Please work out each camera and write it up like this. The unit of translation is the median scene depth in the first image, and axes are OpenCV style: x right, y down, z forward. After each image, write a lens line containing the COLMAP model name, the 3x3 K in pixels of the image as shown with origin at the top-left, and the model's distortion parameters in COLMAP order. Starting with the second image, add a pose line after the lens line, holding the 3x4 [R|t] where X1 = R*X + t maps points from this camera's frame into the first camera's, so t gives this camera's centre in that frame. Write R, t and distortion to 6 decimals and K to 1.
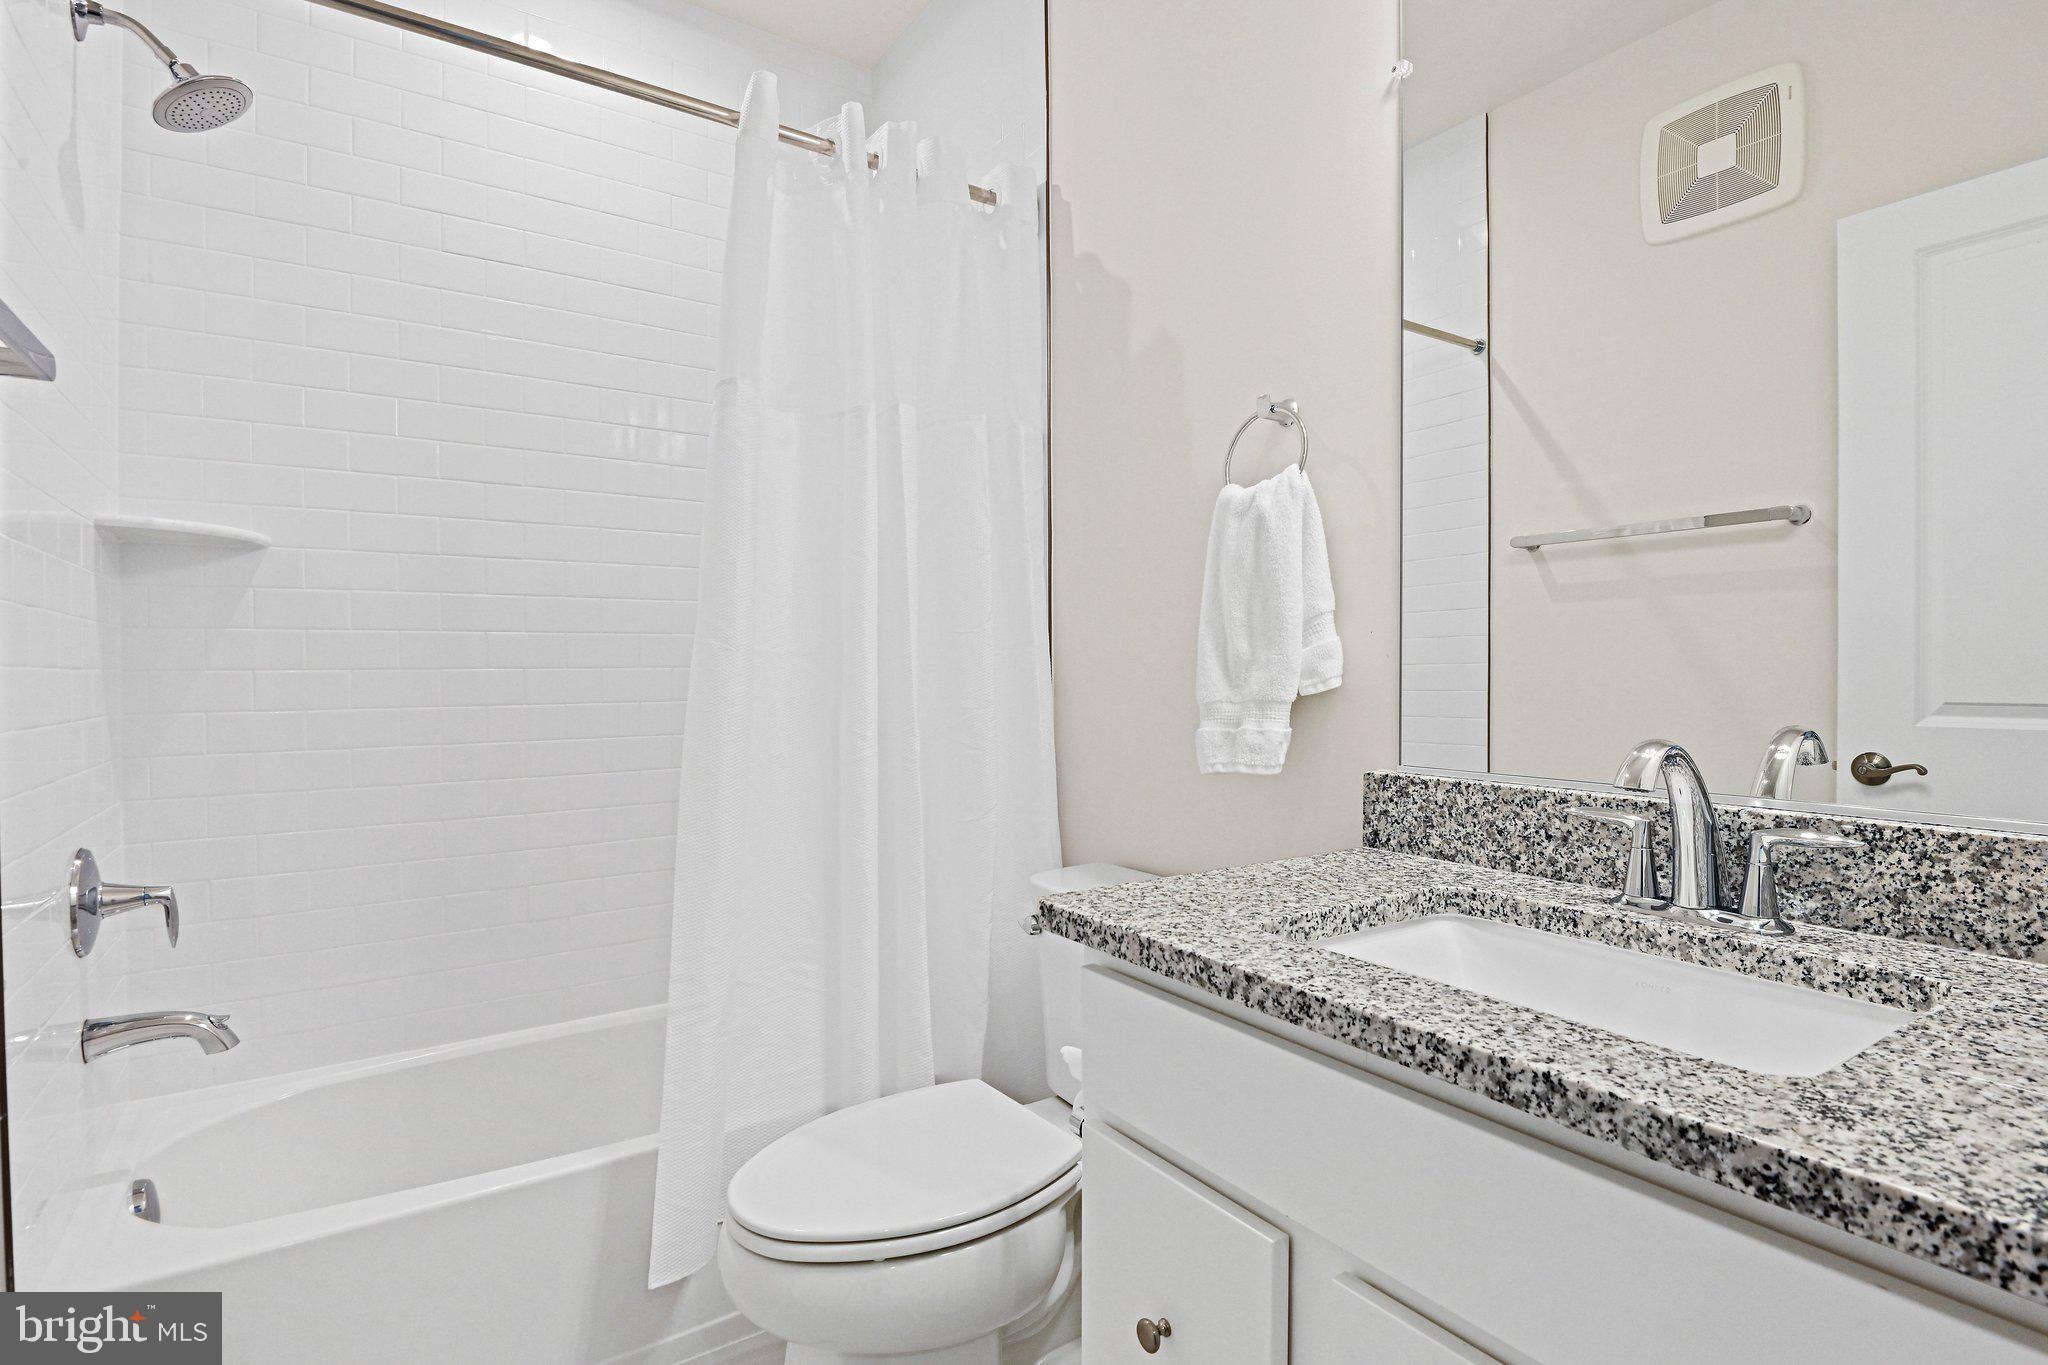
lens RADIAL K [[1000.6, 0, 1030.0], [0, 1000.6, 688.5], [0, 0, 1]] dist [-0.019536, -0.001863]
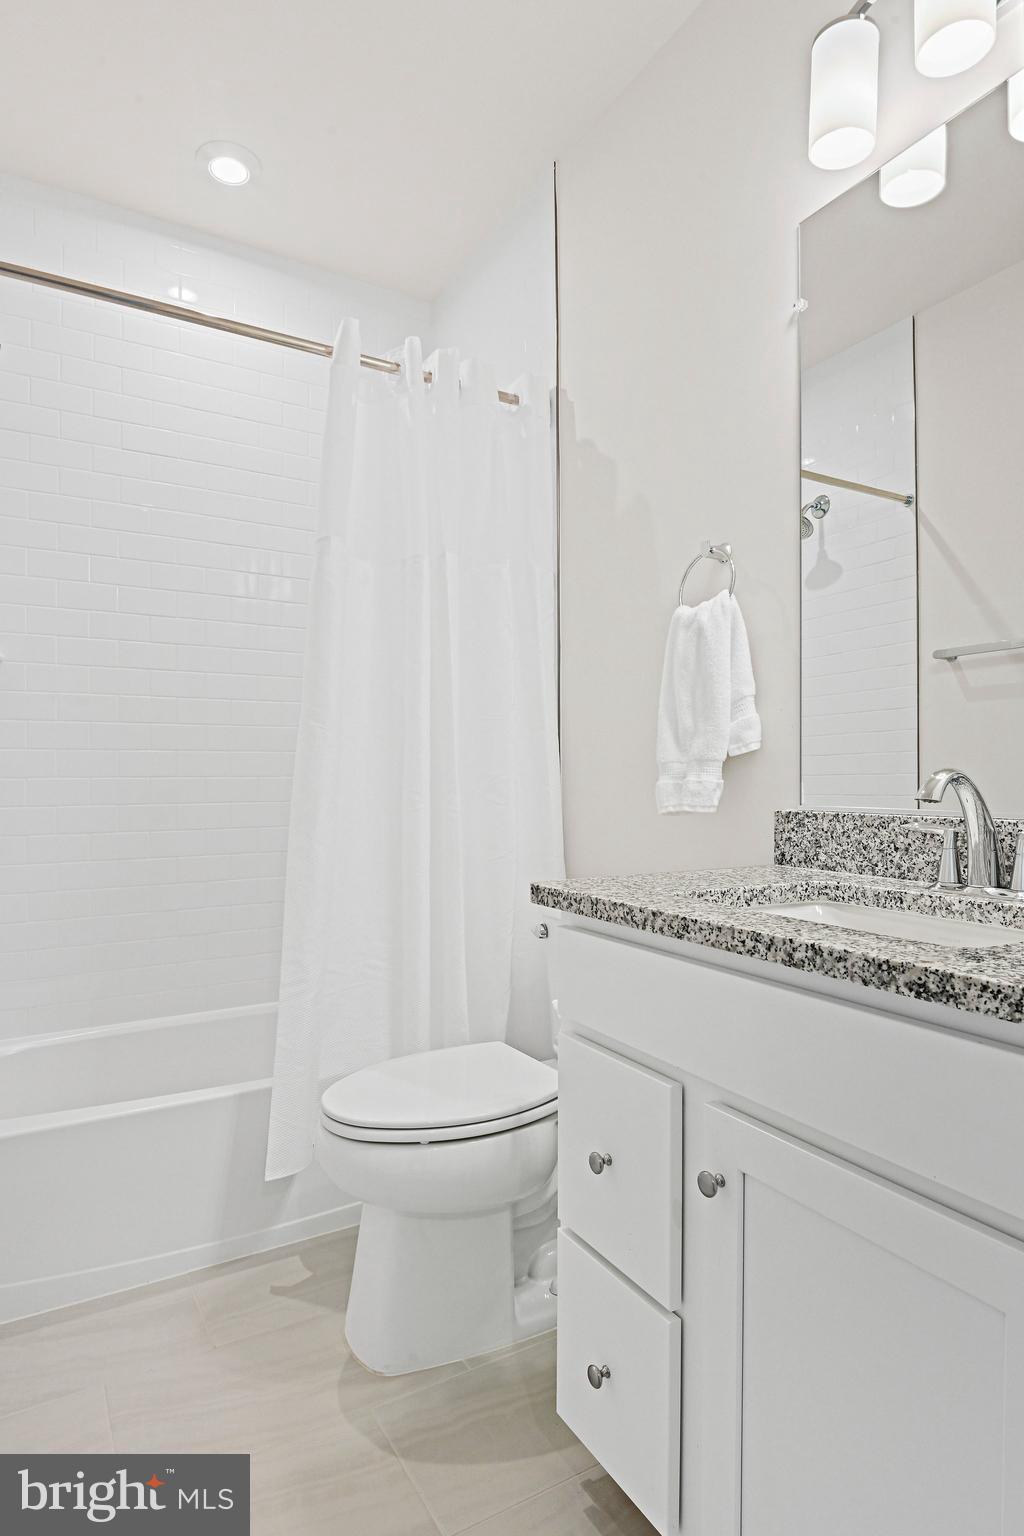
lens RADIAL K [[813.9, 0, 503.1], [0, 813.9, 776.5], [0, 0, 1]] dist [-0.019673, -0.001794]
pose [[0.997238, 0.000896, -0.074267, 0.040755], [-0.001726, 0.999937, -0.011115, 0.047312], [0.074252, 0.011213, 0.997176, -0.143050]]
